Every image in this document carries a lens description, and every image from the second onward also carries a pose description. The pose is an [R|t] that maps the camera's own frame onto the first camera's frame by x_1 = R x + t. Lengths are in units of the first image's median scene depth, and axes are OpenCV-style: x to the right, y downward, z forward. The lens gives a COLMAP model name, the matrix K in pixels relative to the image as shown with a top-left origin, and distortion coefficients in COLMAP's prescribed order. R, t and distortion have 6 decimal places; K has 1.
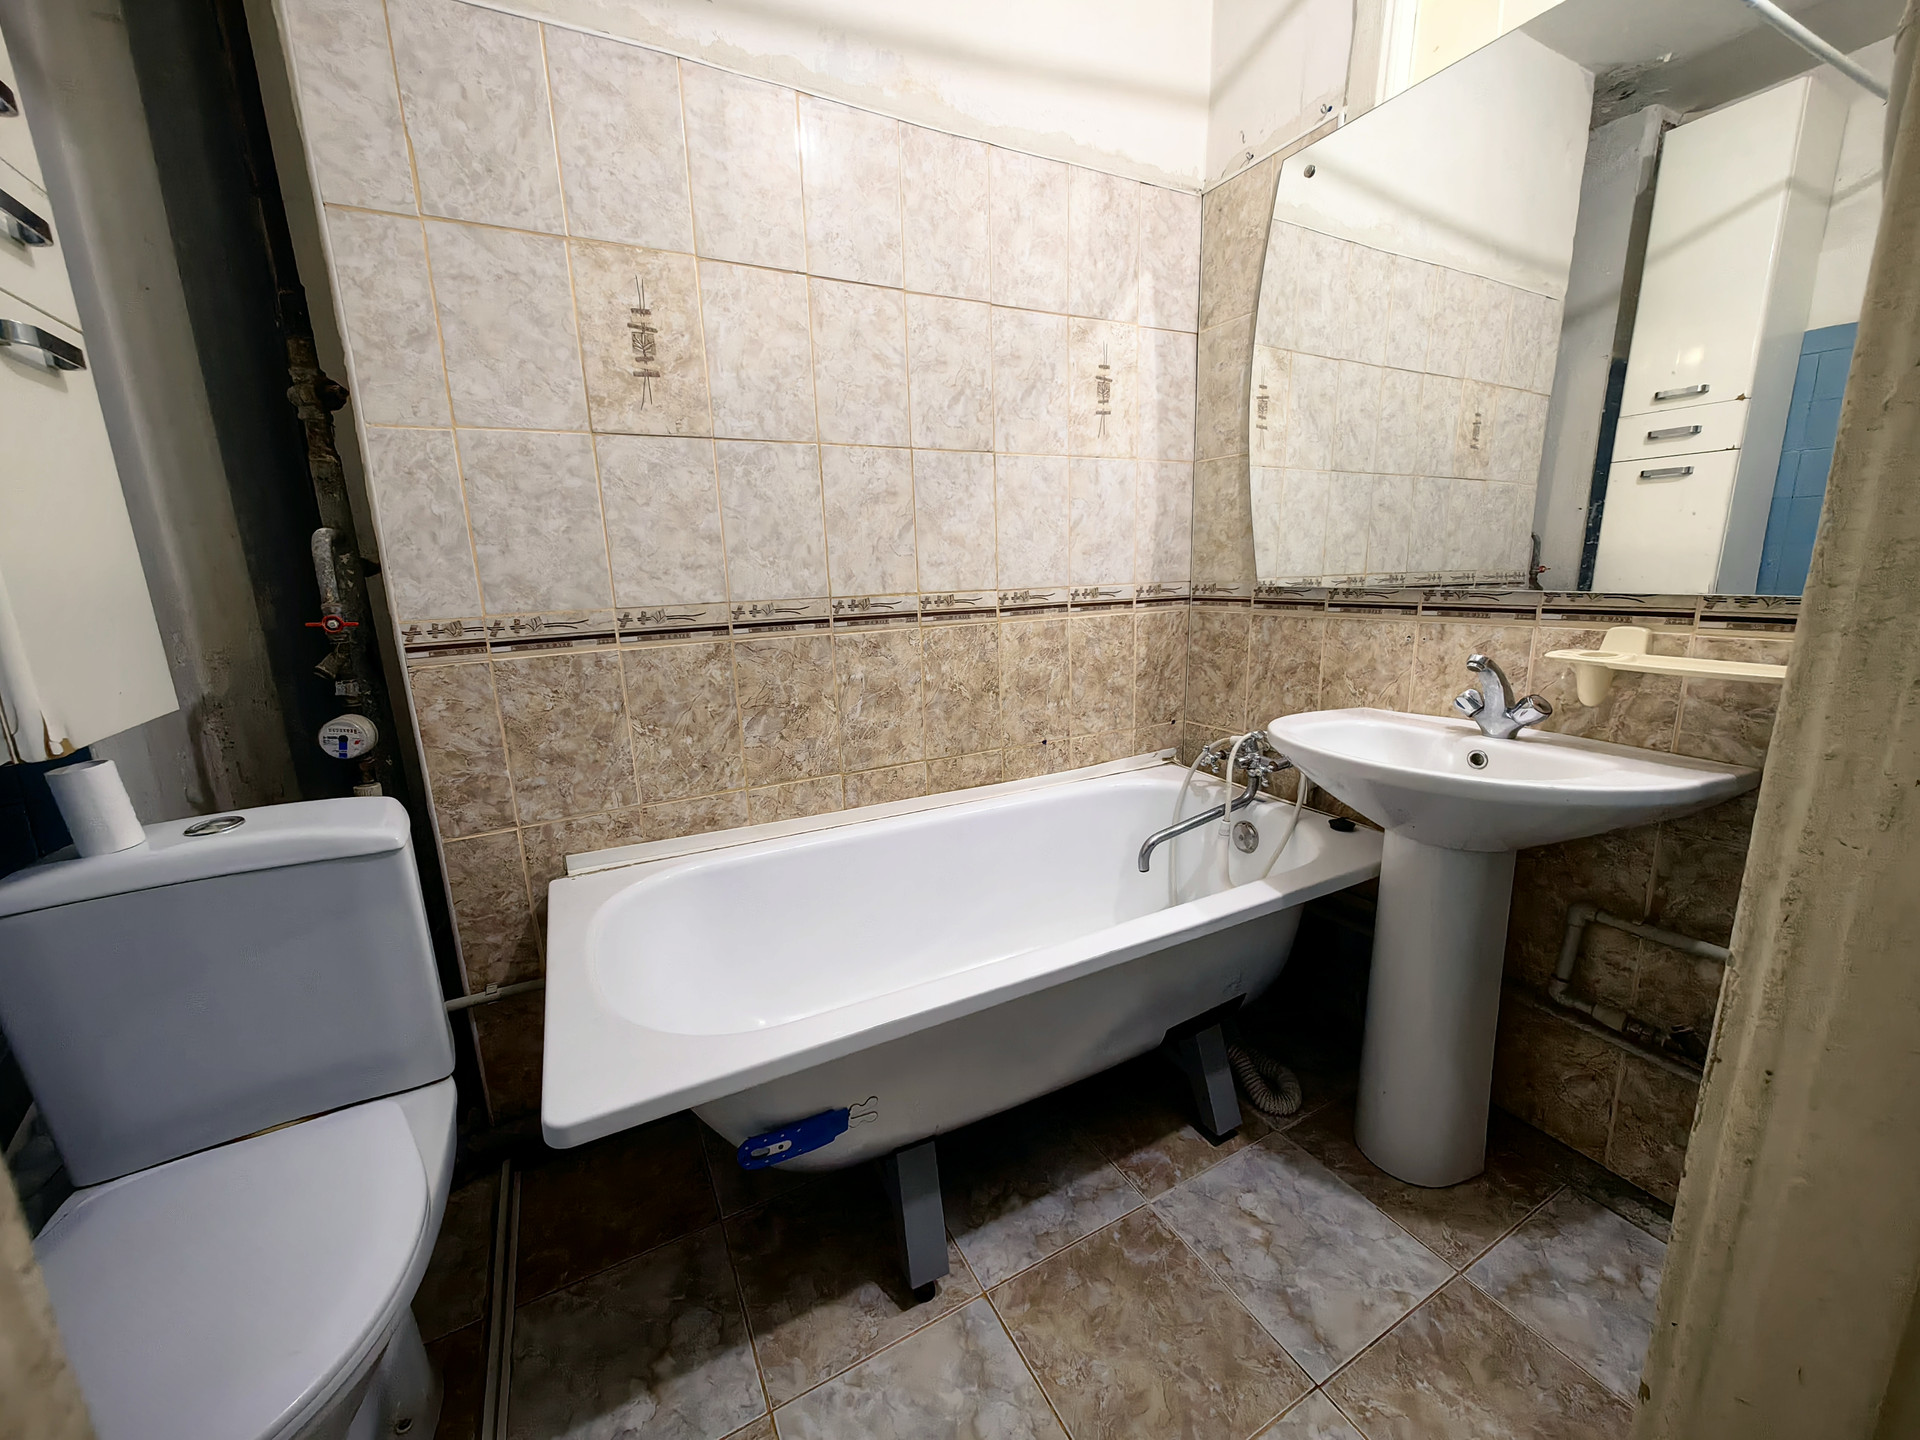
lens RADIAL K [[744.7, 0, 954.8], [0, 744.7, 713.7], [0, 0, 1]] dist [0.012152, -0.004625]
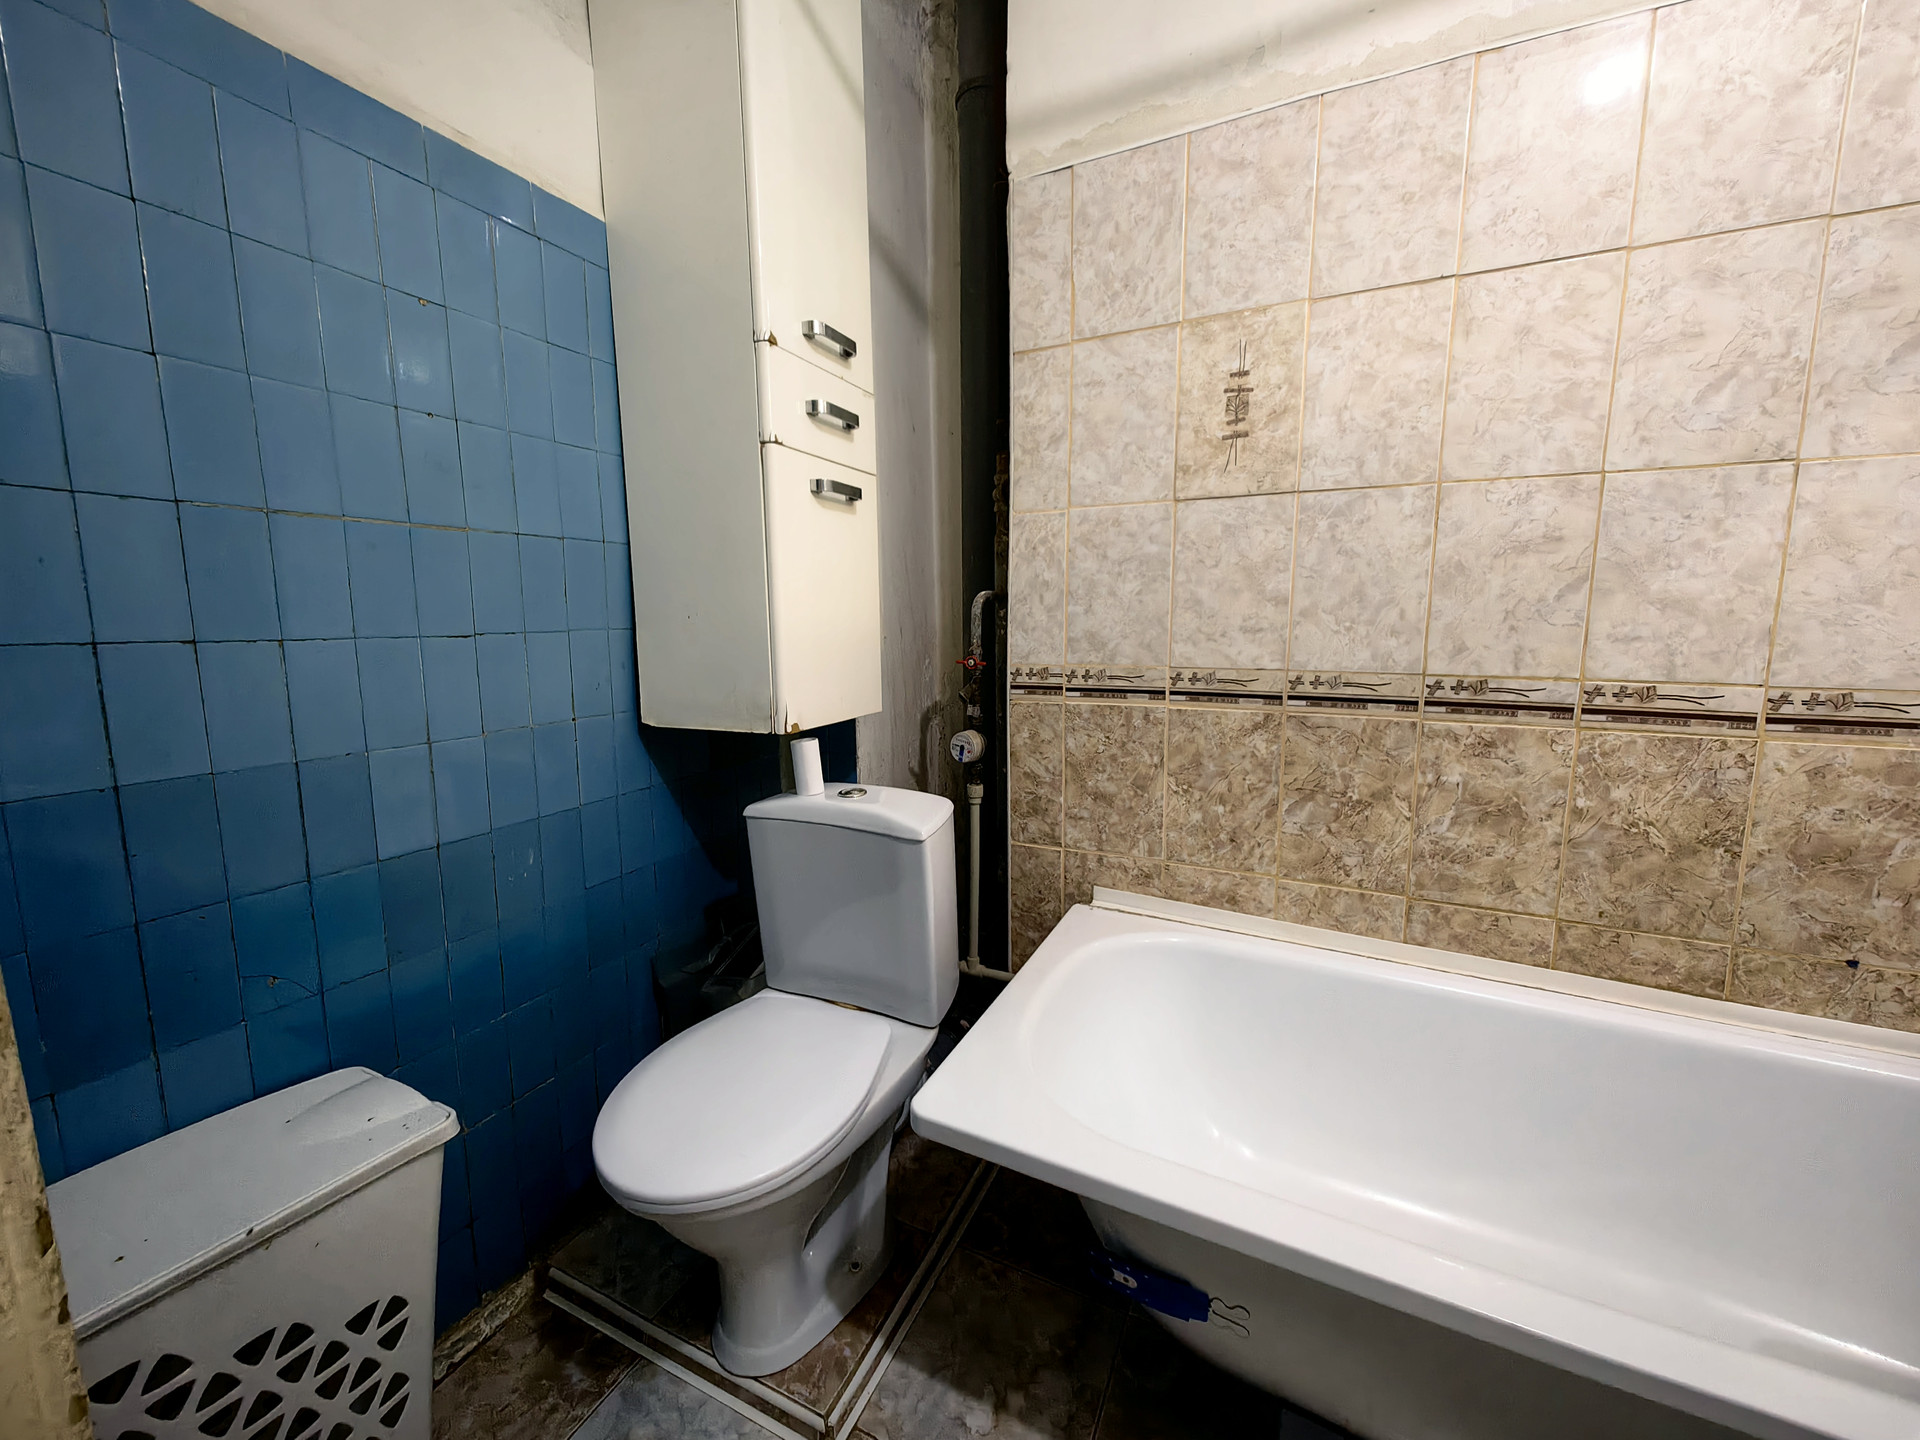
lens RADIAL K [[744.7, 0, 961.2], [0, 744.7, 712.1], [0, 0, 1]] dist [0.012152, -0.004625]
pose [[0.589170, 0.136532, -0.796391, 0.192300], [-0.176754, 0.983527, 0.037851, -0.064465], [0.788439, 0.118464, 0.603597, 0.151757]]
